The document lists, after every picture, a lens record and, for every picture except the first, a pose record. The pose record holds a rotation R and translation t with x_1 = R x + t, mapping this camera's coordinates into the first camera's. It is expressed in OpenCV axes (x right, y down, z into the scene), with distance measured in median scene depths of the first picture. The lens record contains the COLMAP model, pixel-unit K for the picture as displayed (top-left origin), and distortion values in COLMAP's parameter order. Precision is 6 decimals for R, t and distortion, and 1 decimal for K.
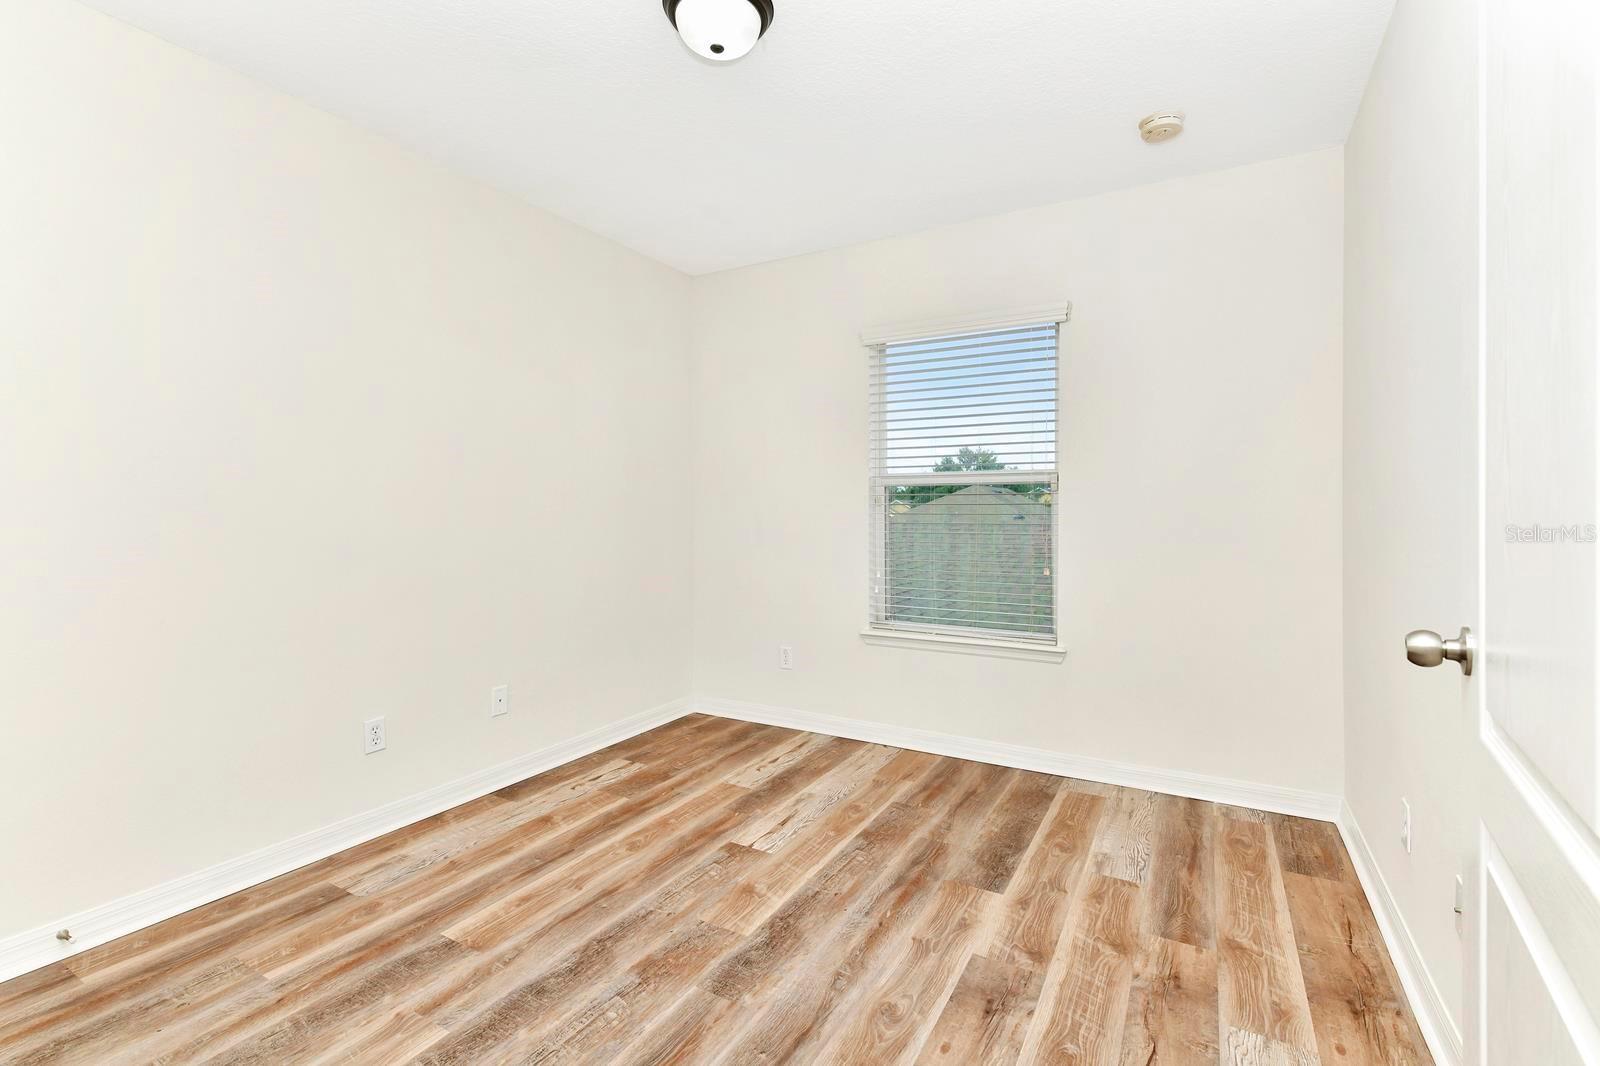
lens RADIAL K [[695.6, 0, 812.1], [0, 695.6, 526.4], [0, 0, 1]] dist [0.002029, -0.009282]
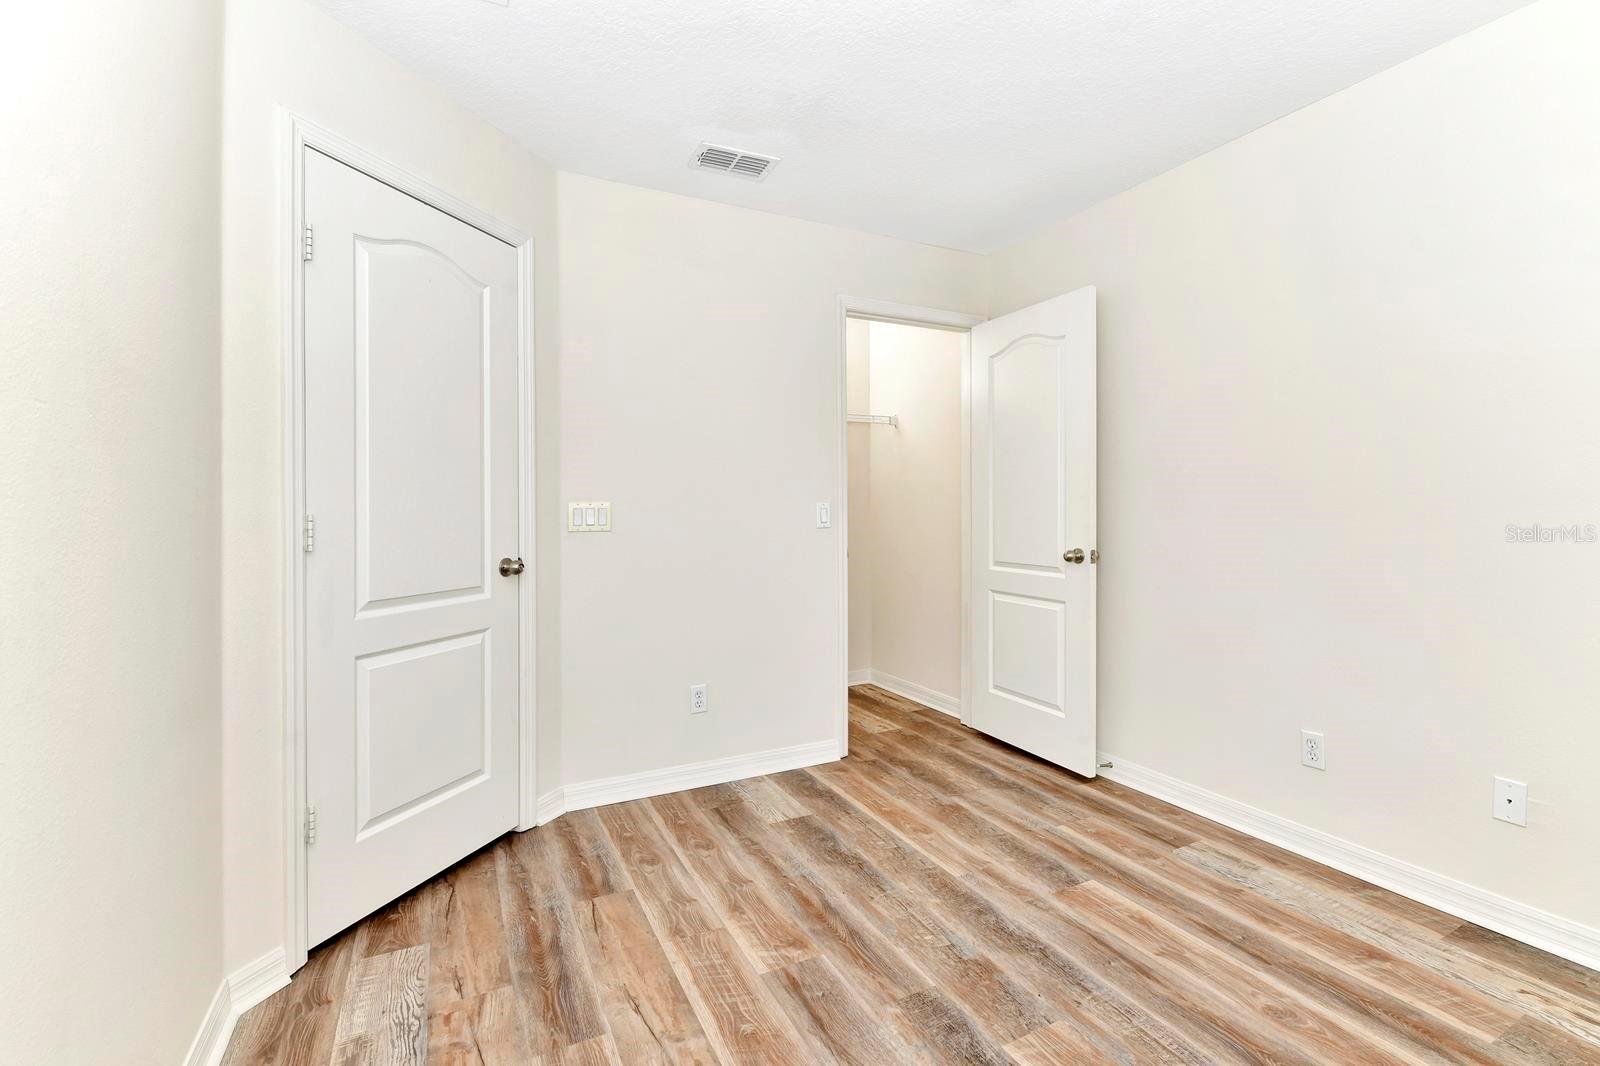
lens RADIAL K [[729.9, 0, 799.1], [0, 729.9, 515.6], [0, 0, 1]] dist [0.000084, -0.010659]
pose [[-0.565237, 0.010590, -0.824861, 0.671390], [-0.011125, 0.999729, 0.020459, -0.025160], [0.824854, 0.020741, -0.564966, 1.194591]]
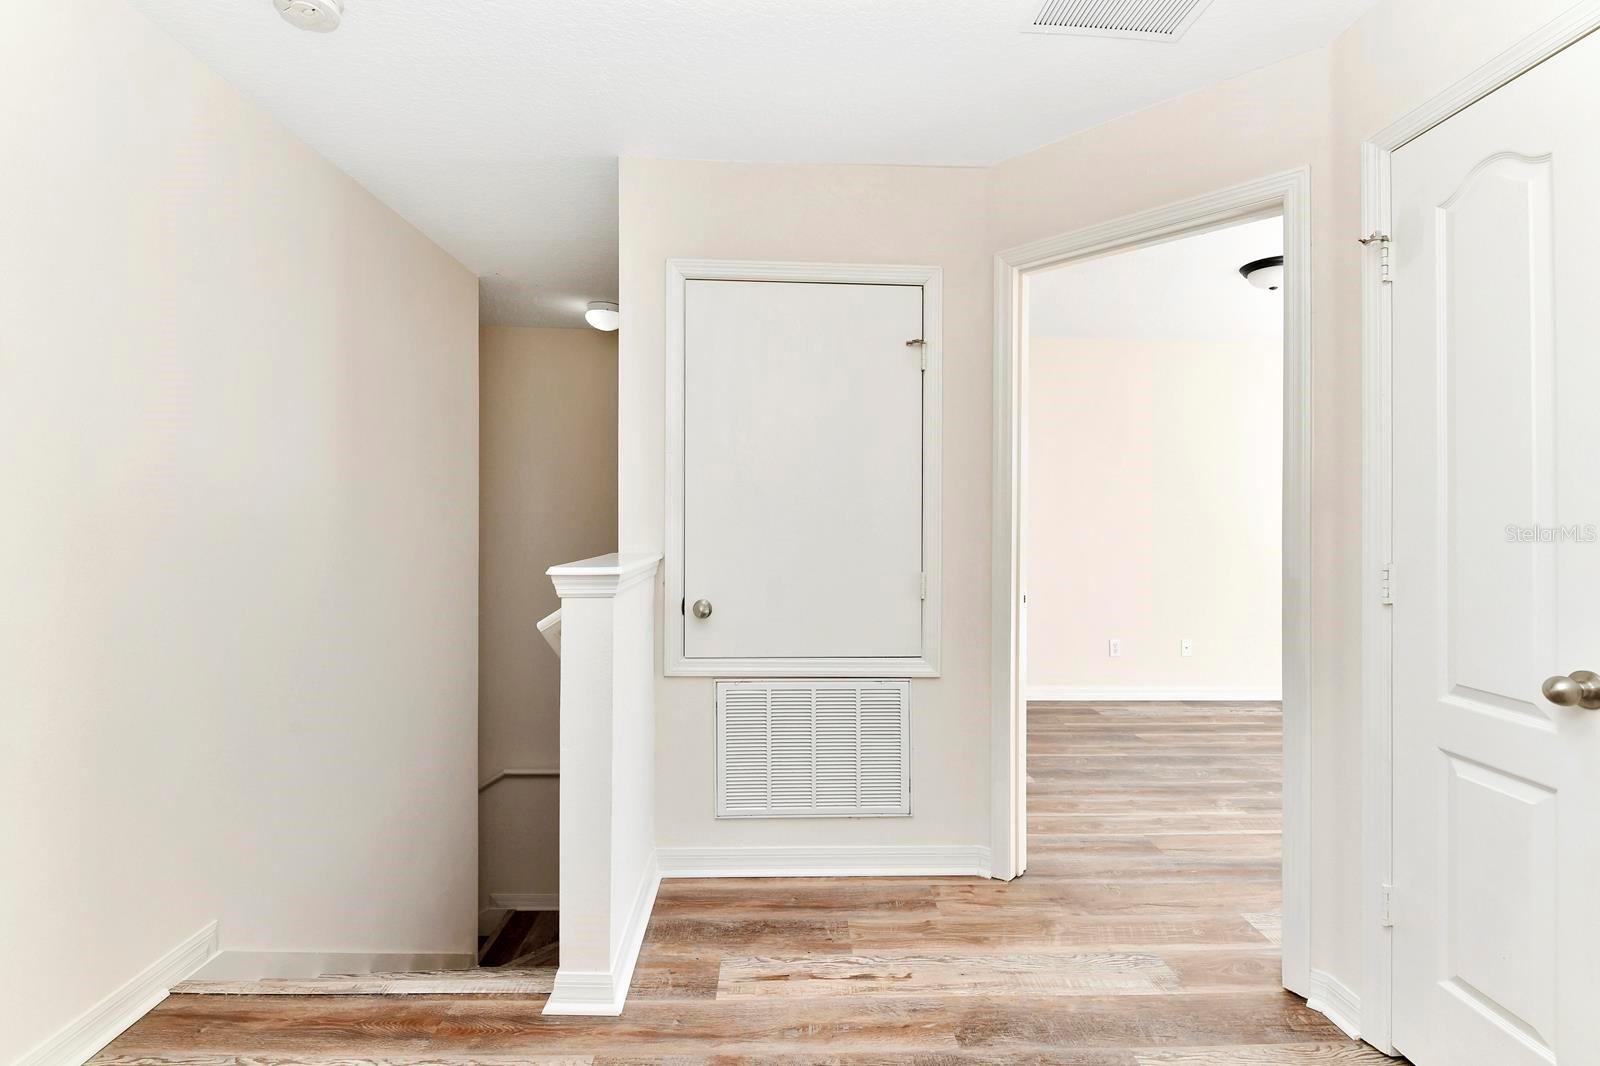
lens RADIAL K [[695.6, 0, 812.1], [0, 695.6, 526.4], [0, 0, 1]] dist [0.002029, -0.009282]
pose [[0.515384, 0.013928, -0.856846, 0.746959], [-0.024141, 0.999707, 0.001730, -0.035205], [0.856619, 0.019793, 0.515569, -0.930142]]
